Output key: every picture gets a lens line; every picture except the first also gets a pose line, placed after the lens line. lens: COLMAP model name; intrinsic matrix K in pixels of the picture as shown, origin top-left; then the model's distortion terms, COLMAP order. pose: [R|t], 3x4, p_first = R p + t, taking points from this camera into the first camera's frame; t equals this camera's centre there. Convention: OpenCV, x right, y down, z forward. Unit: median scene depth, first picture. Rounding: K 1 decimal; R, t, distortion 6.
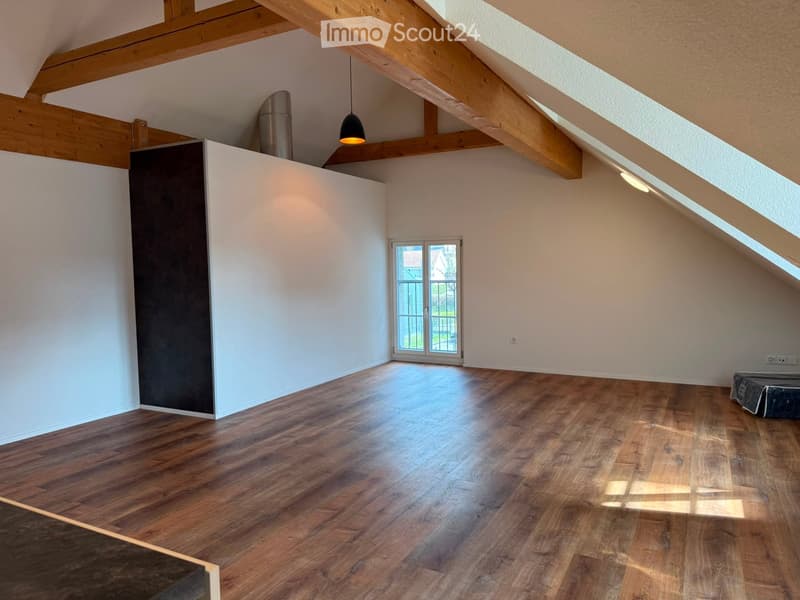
lens RADIAL K [[566.3, 0, 402.0], [0, 566.3, 297.2], [0, 0, 1]] dist [0.091040, -0.117762]
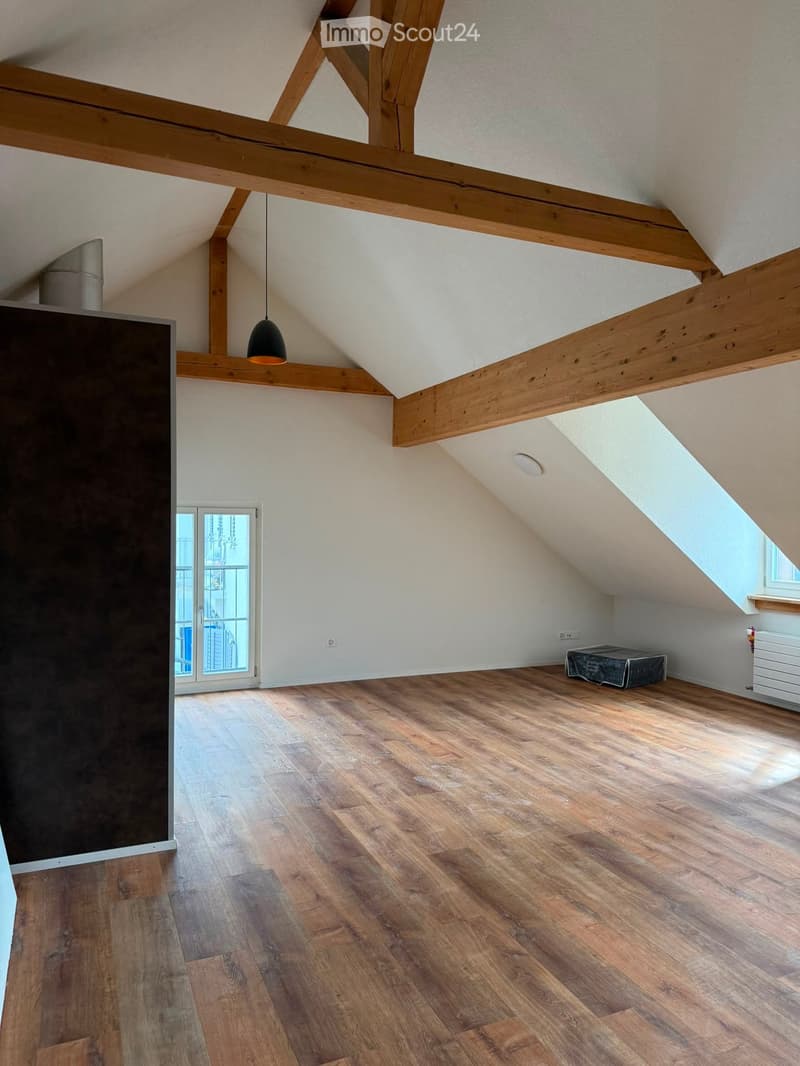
lens RADIAL K [[754.6, 0, 397.2], [0, 754.6, 534.6], [0, 0, 1]] dist [0.091040, -0.117762]
pose [[0.625134, 0.010024, 0.780453, -0.874364], [0.026985, 0.999042, -0.034446, -0.052766], [-0.780051, 0.042594, 0.624265, 0.454962]]
